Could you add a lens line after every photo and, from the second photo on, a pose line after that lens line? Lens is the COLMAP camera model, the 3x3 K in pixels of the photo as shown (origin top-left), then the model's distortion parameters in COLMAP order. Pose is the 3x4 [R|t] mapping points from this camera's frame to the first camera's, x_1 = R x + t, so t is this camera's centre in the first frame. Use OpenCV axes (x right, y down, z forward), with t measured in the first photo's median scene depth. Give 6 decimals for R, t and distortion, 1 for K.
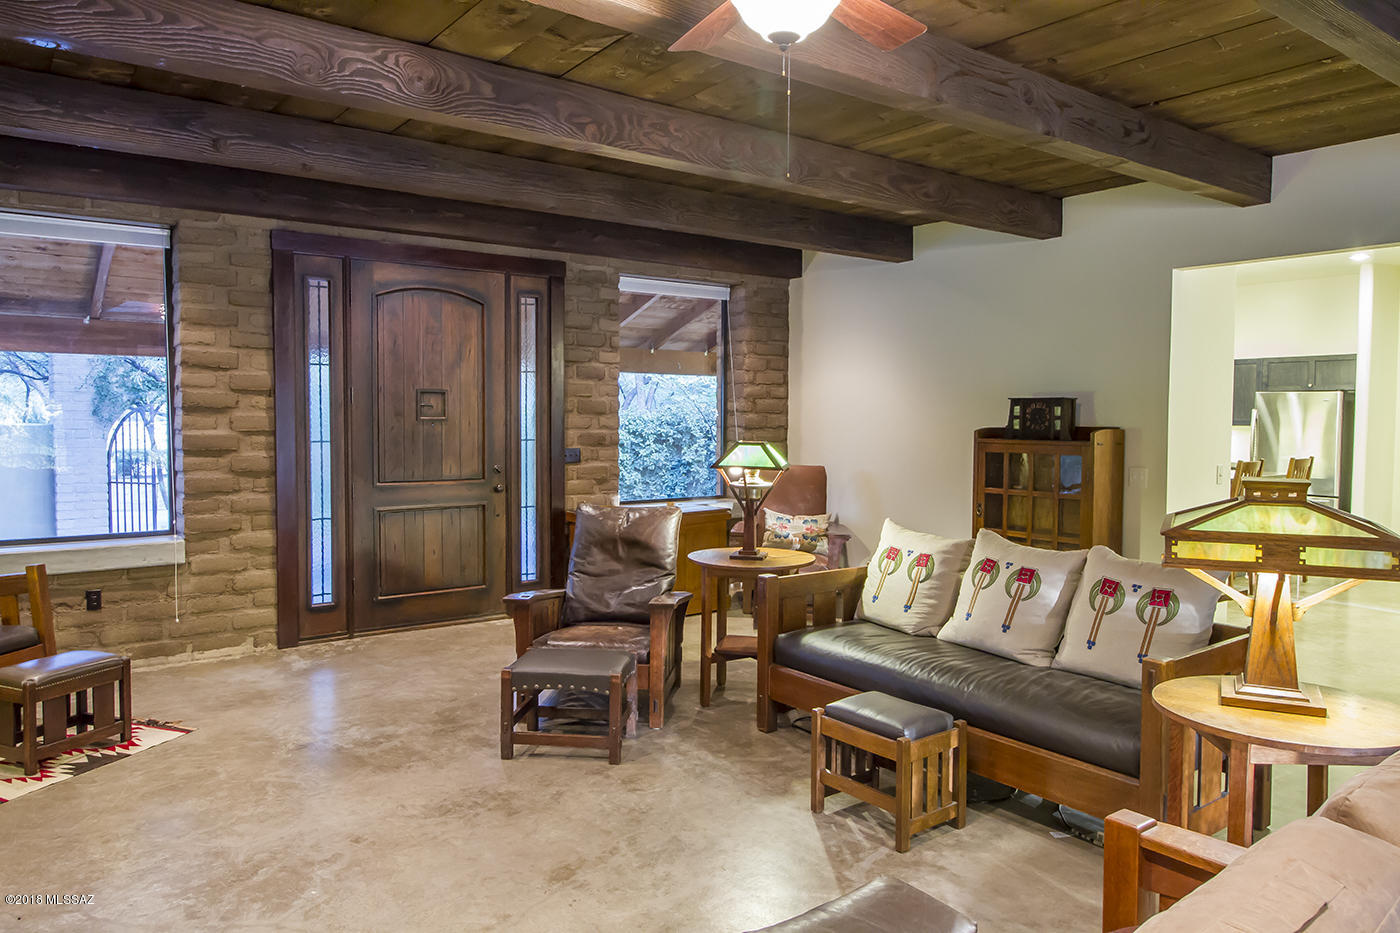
lens RADIAL K [[951.8, 0, 700.0], [0, 951.8, 466.5], [0, 0, 1]] dist [0.002418, 0.000971]
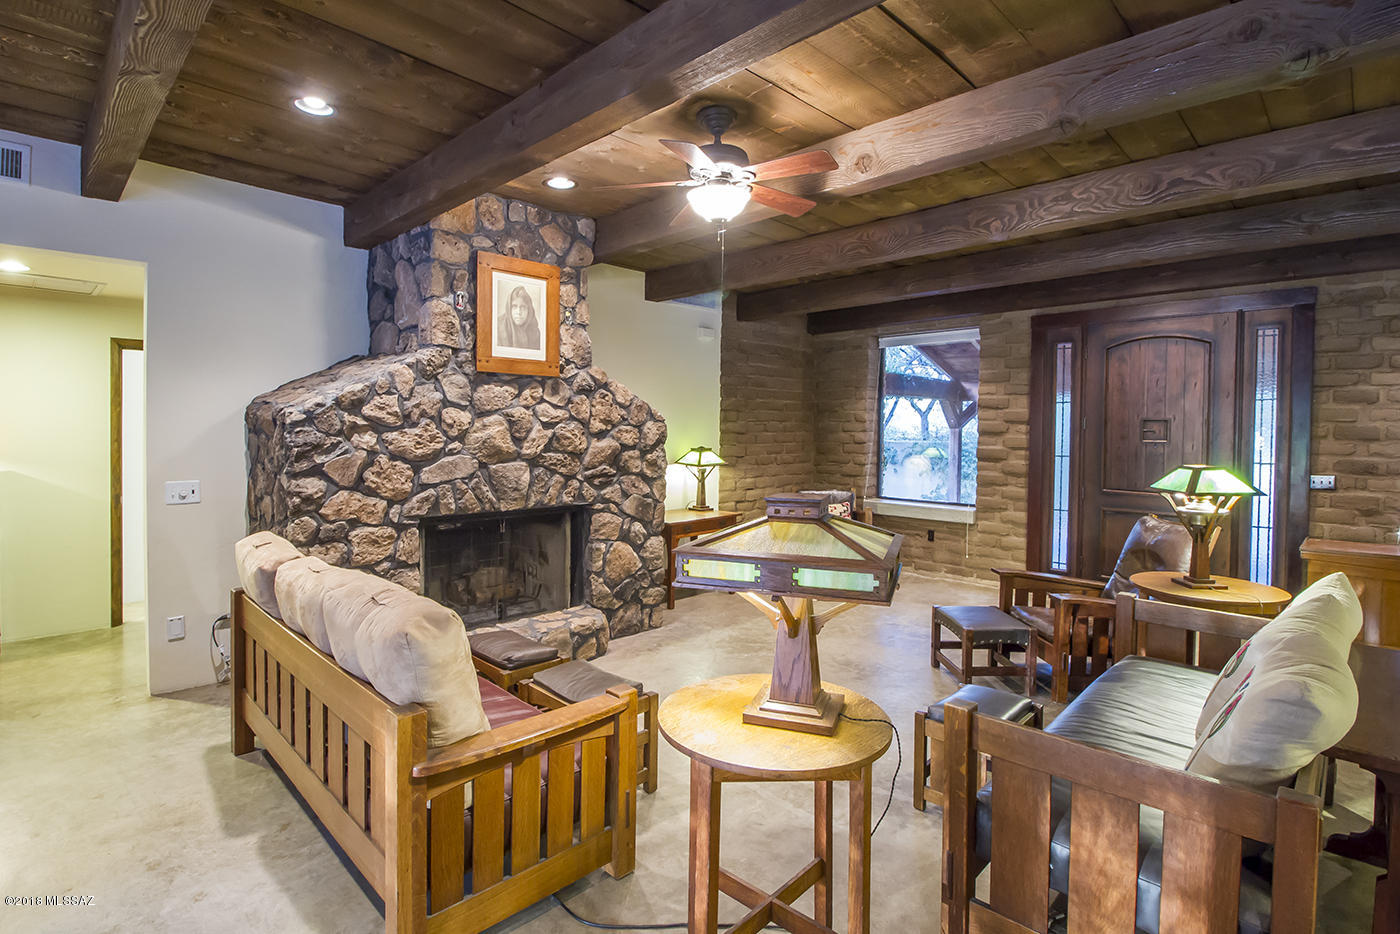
lens RADIAL K [[655.6, 0, 694.5], [0, 655.6, 459.4], [0, 0, 1]] dist [0.001390, -0.013751]
pose [[0.160200, 0.041204, -0.986224, 0.505697], [-0.064755, 0.997415, 0.031153, -0.016656], [0.984958, 0.058872, 0.162454, 0.306121]]
